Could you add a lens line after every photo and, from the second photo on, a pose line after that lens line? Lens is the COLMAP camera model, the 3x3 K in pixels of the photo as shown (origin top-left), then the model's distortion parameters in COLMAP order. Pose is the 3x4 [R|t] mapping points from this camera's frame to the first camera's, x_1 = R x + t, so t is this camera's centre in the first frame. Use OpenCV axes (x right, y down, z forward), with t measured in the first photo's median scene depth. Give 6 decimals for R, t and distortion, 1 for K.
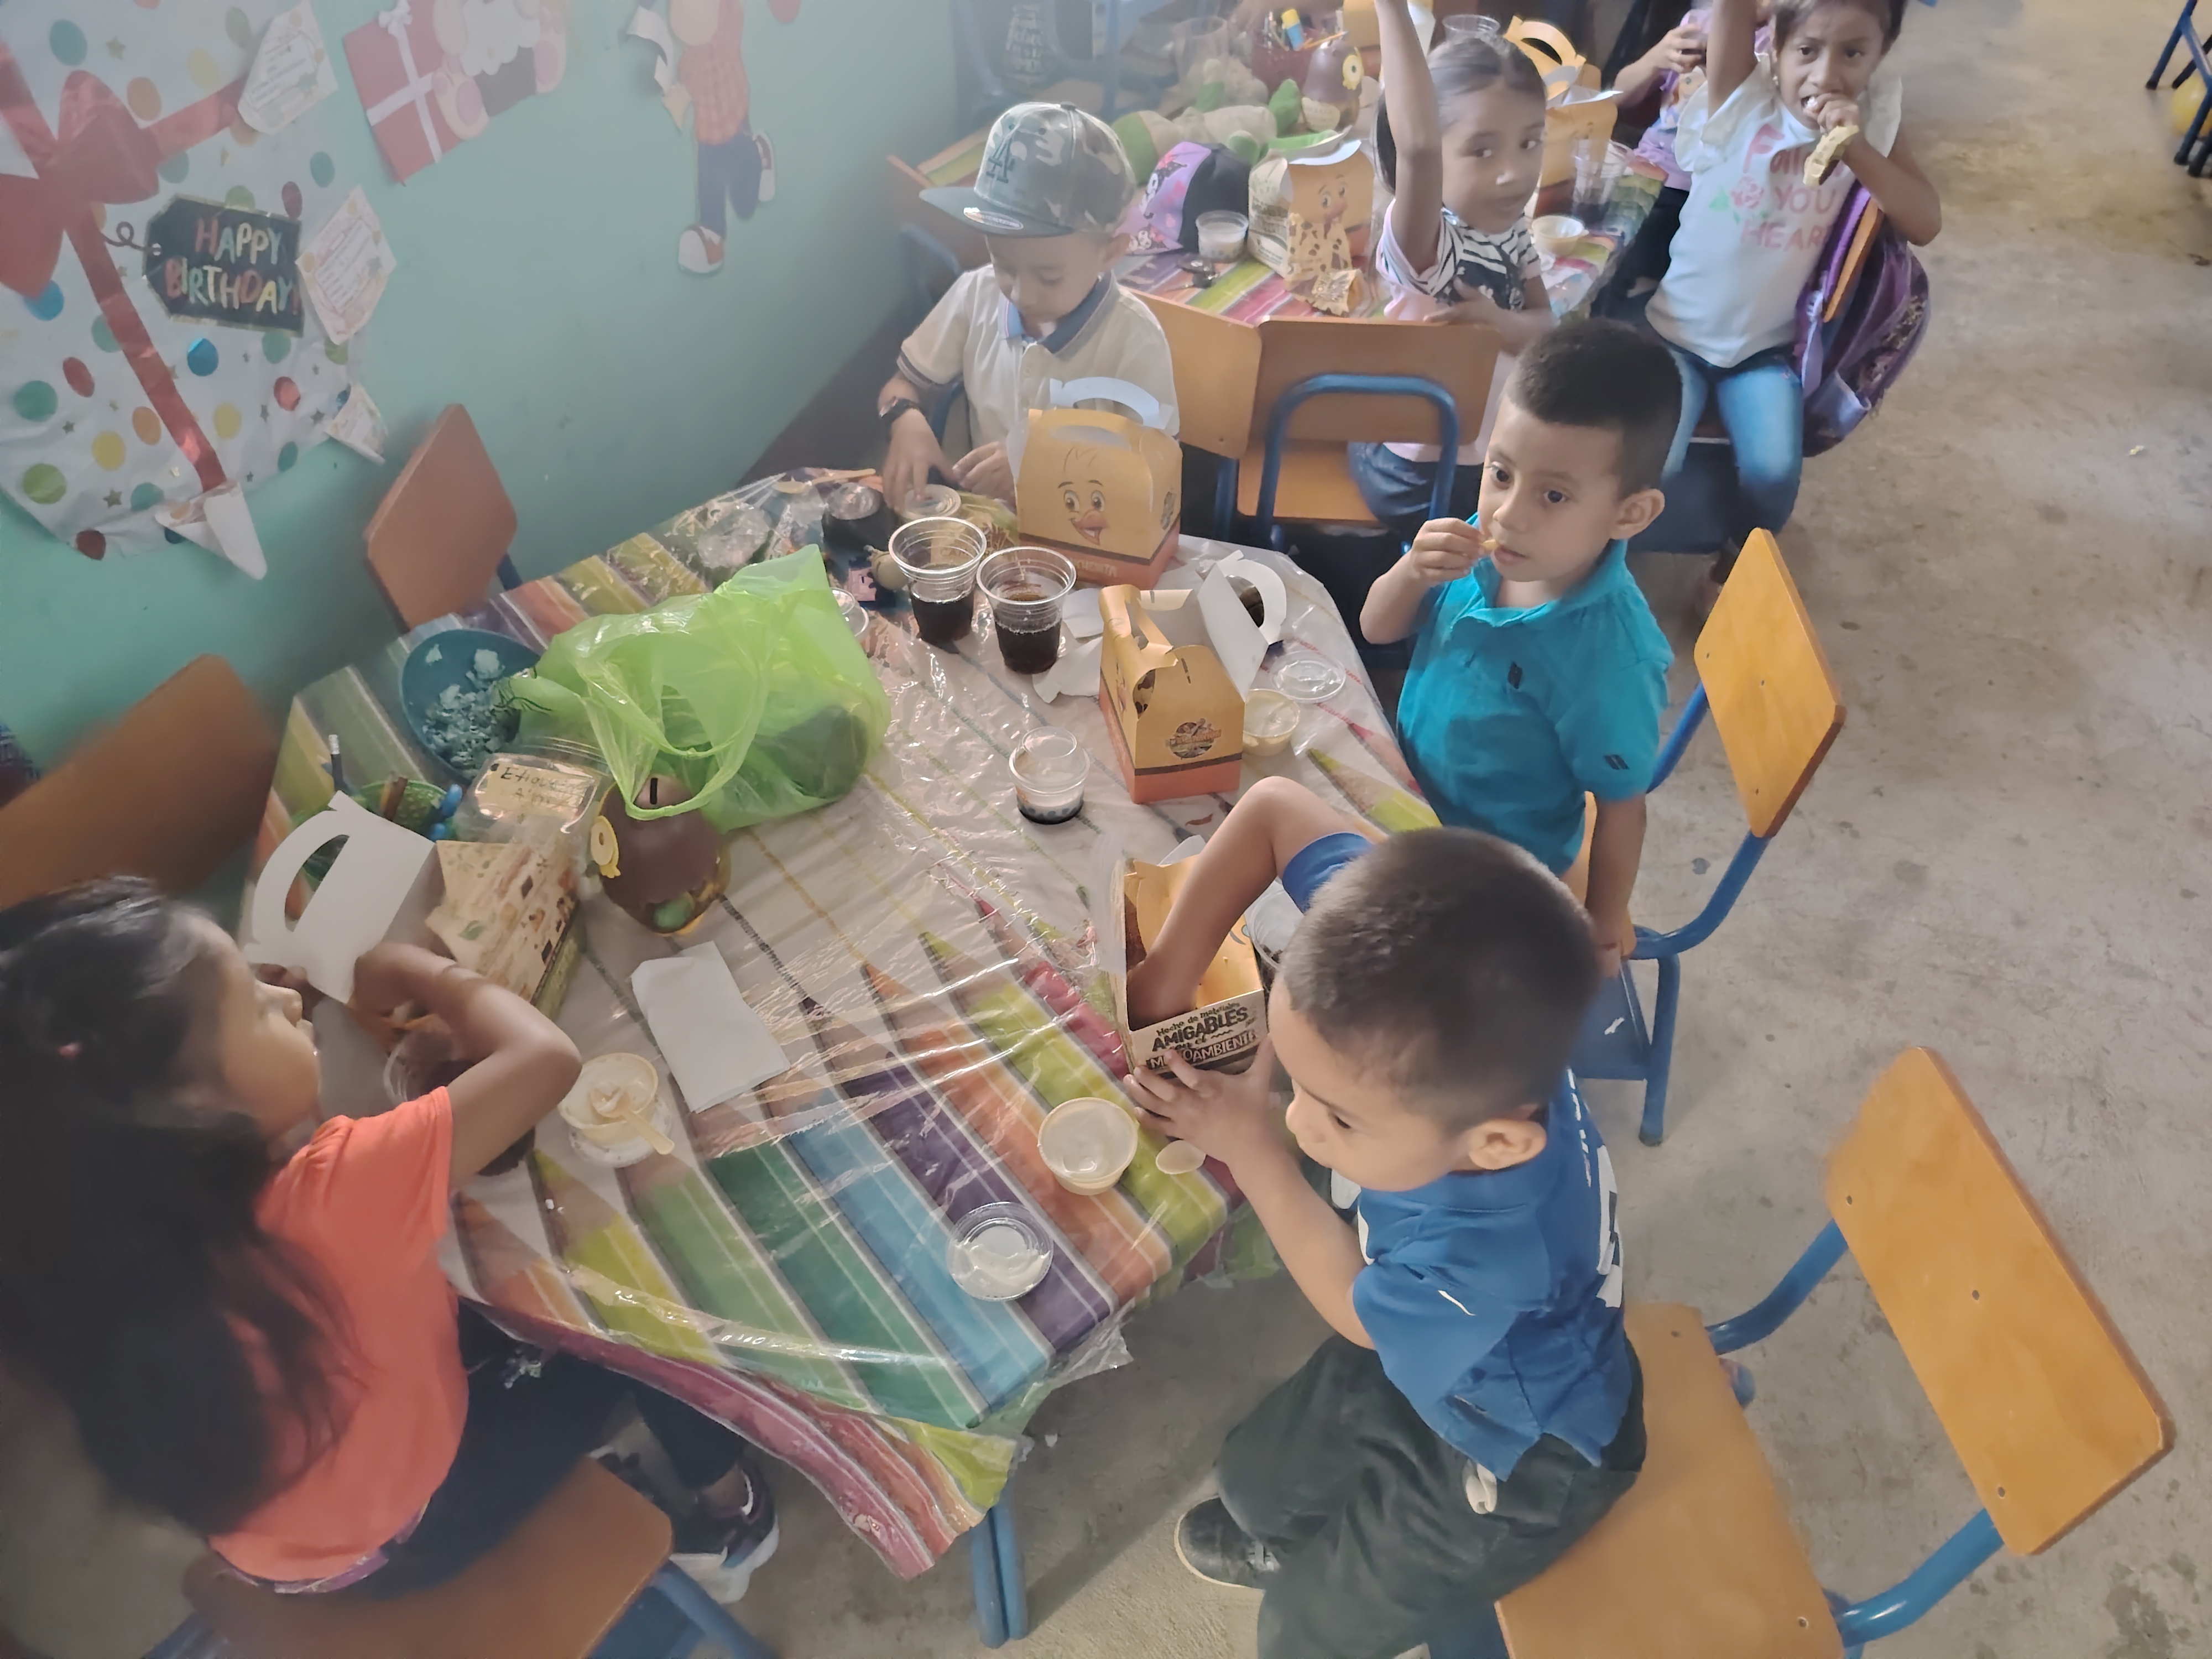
lens RADIAL K [[1536.4, 0, 1115.4], [0, 1536.4, 825.0], [0, 0, 1]] dist [0.037295, -0.038700]
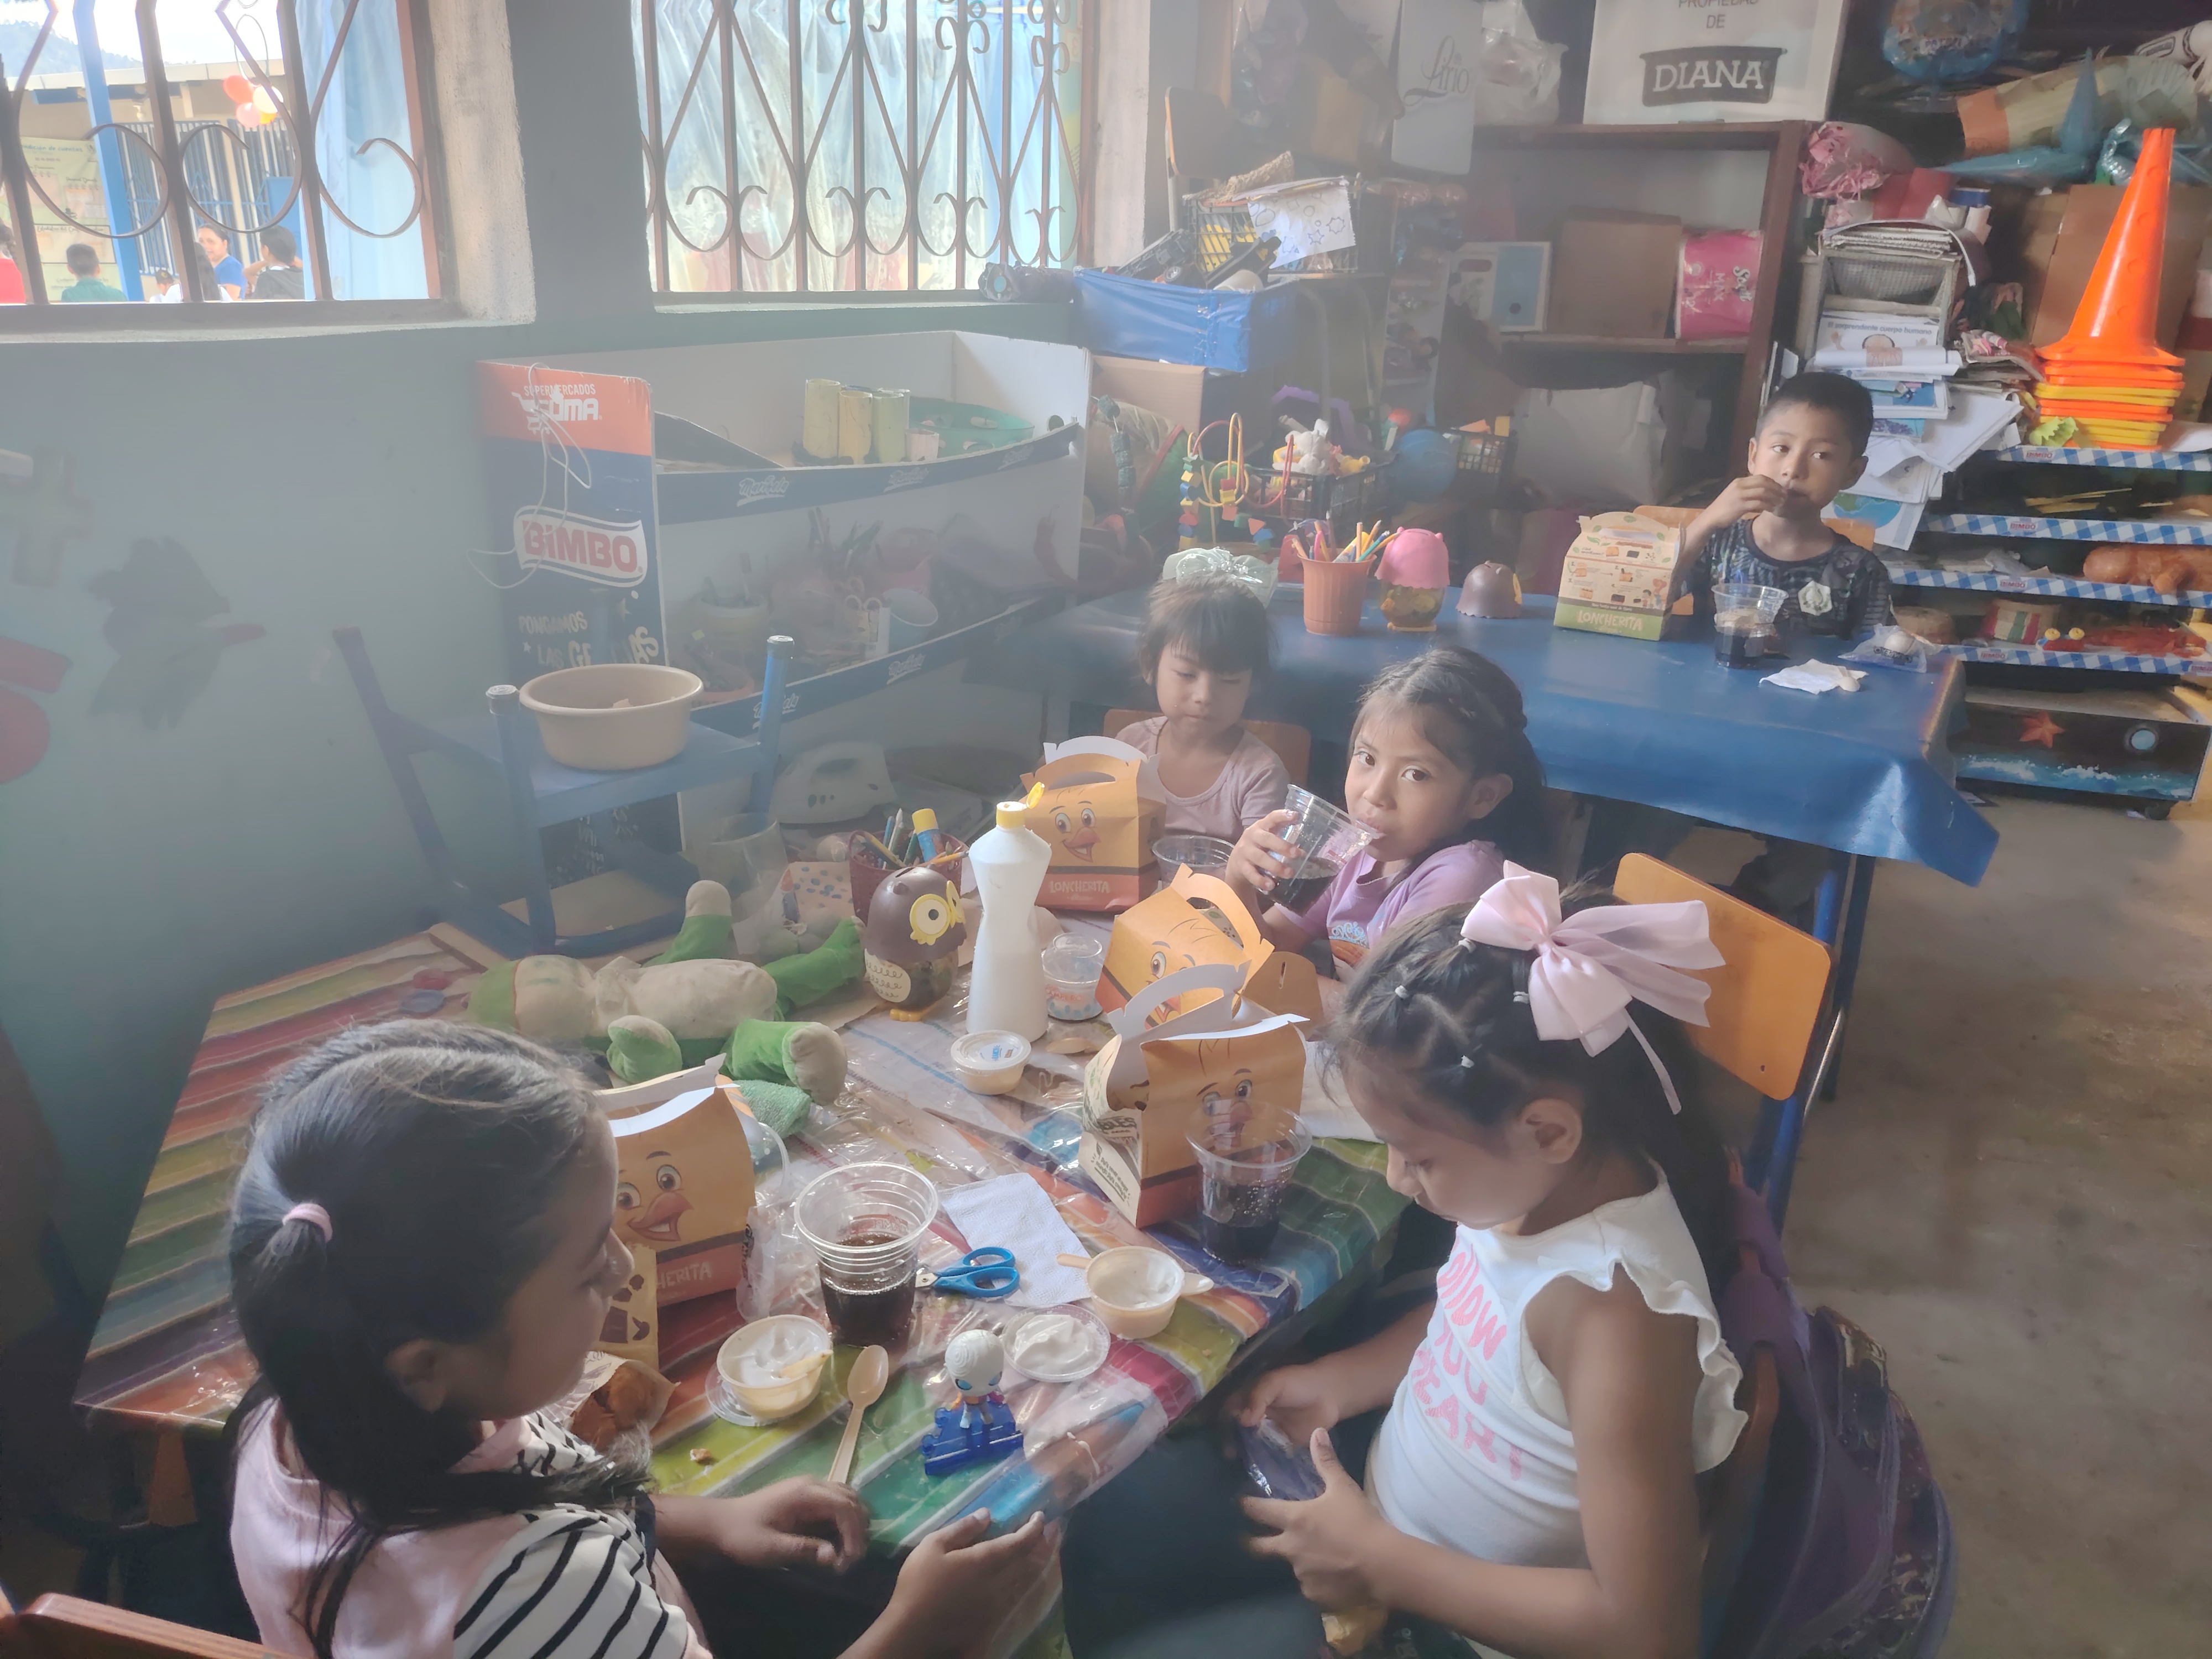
lens RADIAL K [[1536.4, 0, 1103.3], [0, 1536.4, 836.7], [0, 0, 1]] dist [0.037295, -0.038700]
pose [[0.986355, 0.083483, -0.141897, 0.246108], [-0.132392, 0.914536, -0.382226, -0.240008], [0.097861, 0.395796, 0.913109, 0.362141]]
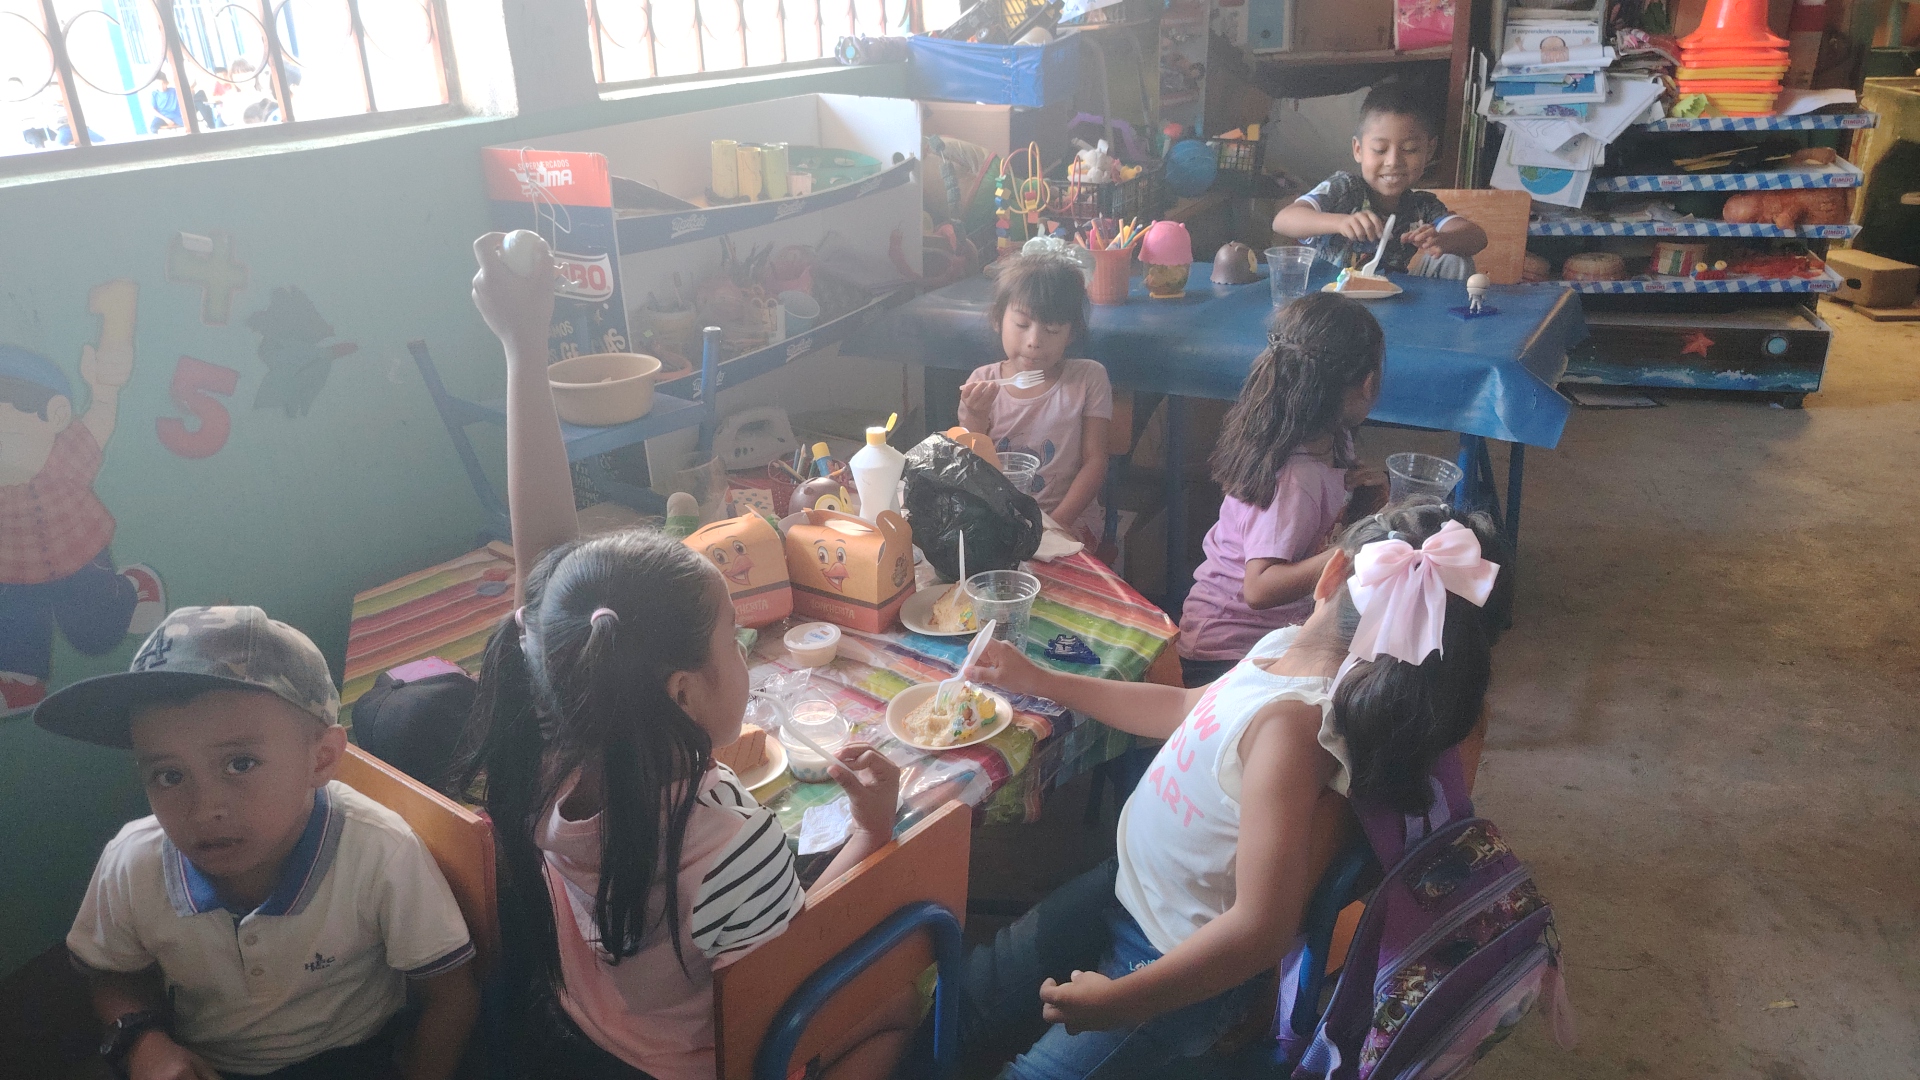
lens RADIAL K [[1357.1, 0, 969.8], [0, 1357.1, 538.8], [0, 0, 1]] dist [0.043012, -0.033551]
pose [[0.988716, 0.022443, -0.148108, 0.285507], [-0.074791, 0.930620, -0.358263, -0.158685], [0.129792, 0.365298, 0.921798, 0.236674]]
